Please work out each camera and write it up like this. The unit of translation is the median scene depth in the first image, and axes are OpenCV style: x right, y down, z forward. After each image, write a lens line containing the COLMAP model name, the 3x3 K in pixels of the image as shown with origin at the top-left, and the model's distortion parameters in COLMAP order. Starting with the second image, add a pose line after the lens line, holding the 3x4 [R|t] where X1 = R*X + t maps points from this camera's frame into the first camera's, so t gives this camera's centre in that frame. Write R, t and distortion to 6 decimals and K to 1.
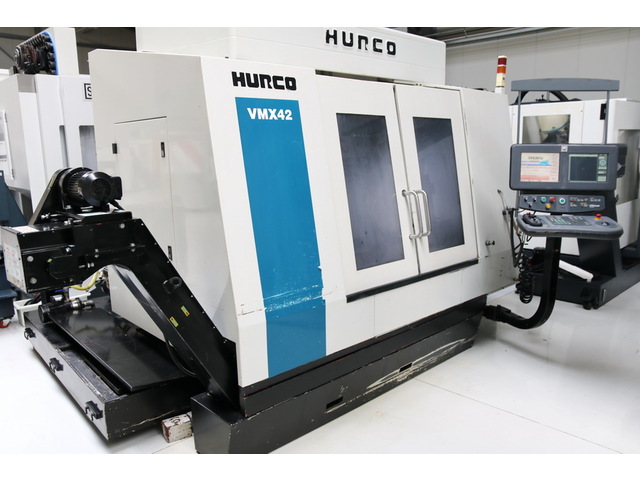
lens RADIAL K [[509.7, 0, 317.7], [0, 509.7, 246.0], [0, 0, 1]] dist [-0.134050, 0.119325]
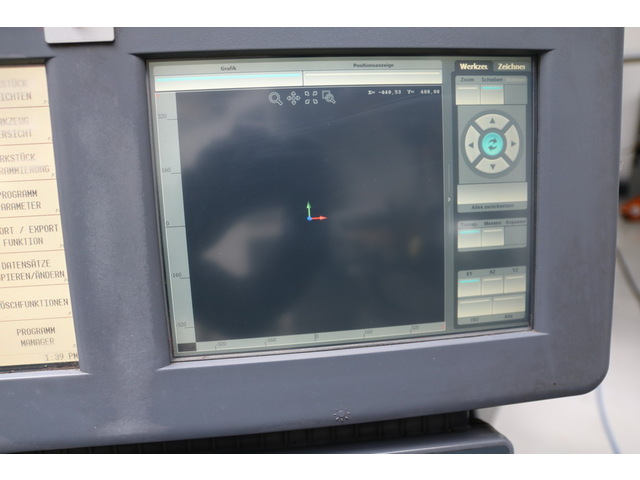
lens RADIAL K [[497.2, 0, 317.6], [0, 497.2, 244.4], [0, 0, 1]] dist [-0.132038, 0.114811]
pose [[0.961015, -0.095571, 0.259453, 0.559345], [0.079853, 0.994312, 0.070482, -0.172159], [-0.264713, -0.047016, 0.963181, 0.989426]]
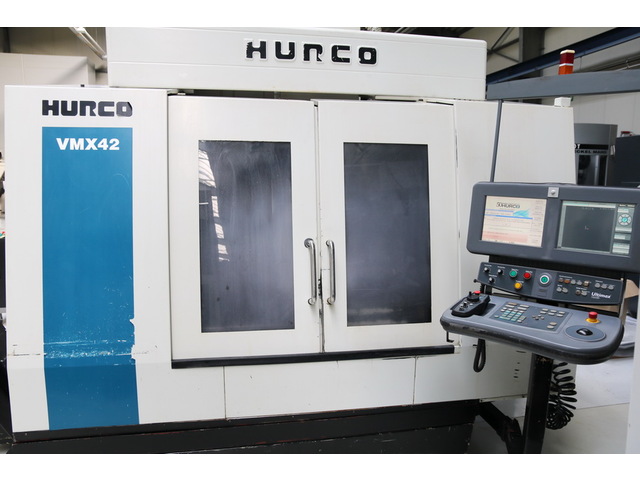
lens RADIAL K [[497.2, 0, 317.6], [0, 497.2, 244.4], [0, 0, 1]] dist [-0.132038, 0.114811]
pose [[0.850563, 0.096774, -0.516892, 0.615194], [-0.122681, 0.992316, -0.016092, -0.099449], [0.511363, 0.077100, 0.855900, 0.402341]]
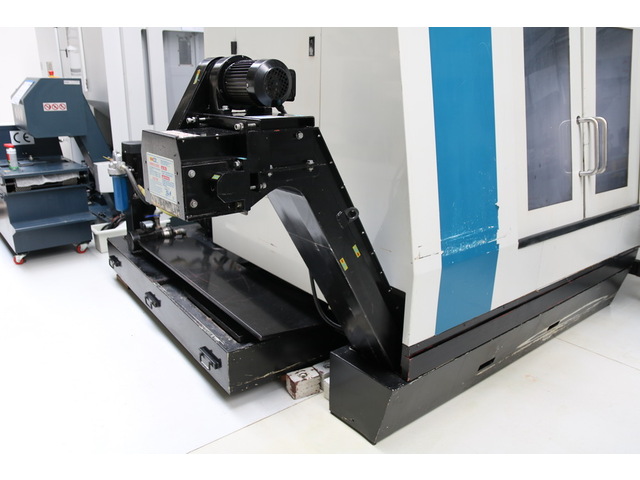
lens RADIAL K [[510.5, 0, 318.1], [0, 510.5, 244.0], [0, 0, 1]] dist [-0.120734, 0.118599]
pose [[0.996077, 0.056318, -0.068251, -0.200984], [-0.047472, 0.991029, 0.124935, 0.015813], [0.074675, -0.121205, 0.989815, 0.155741]]
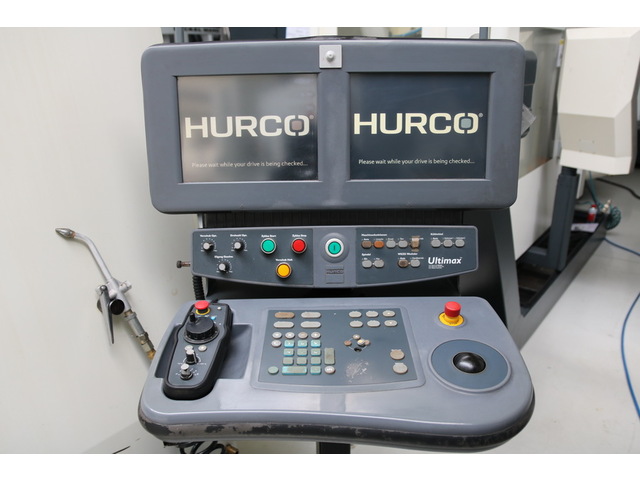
lens RADIAL K [[509.7, 0, 317.7], [0, 509.7, 246.0], [0, 0, 1]] dist [-0.134050, 0.119325]
pose [[0.988349, -0.058783, 0.140393, 0.488673], [0.039212, 0.989613, 0.138309, -0.145830], [-0.147065, -0.131192, 0.980388, 0.792616]]
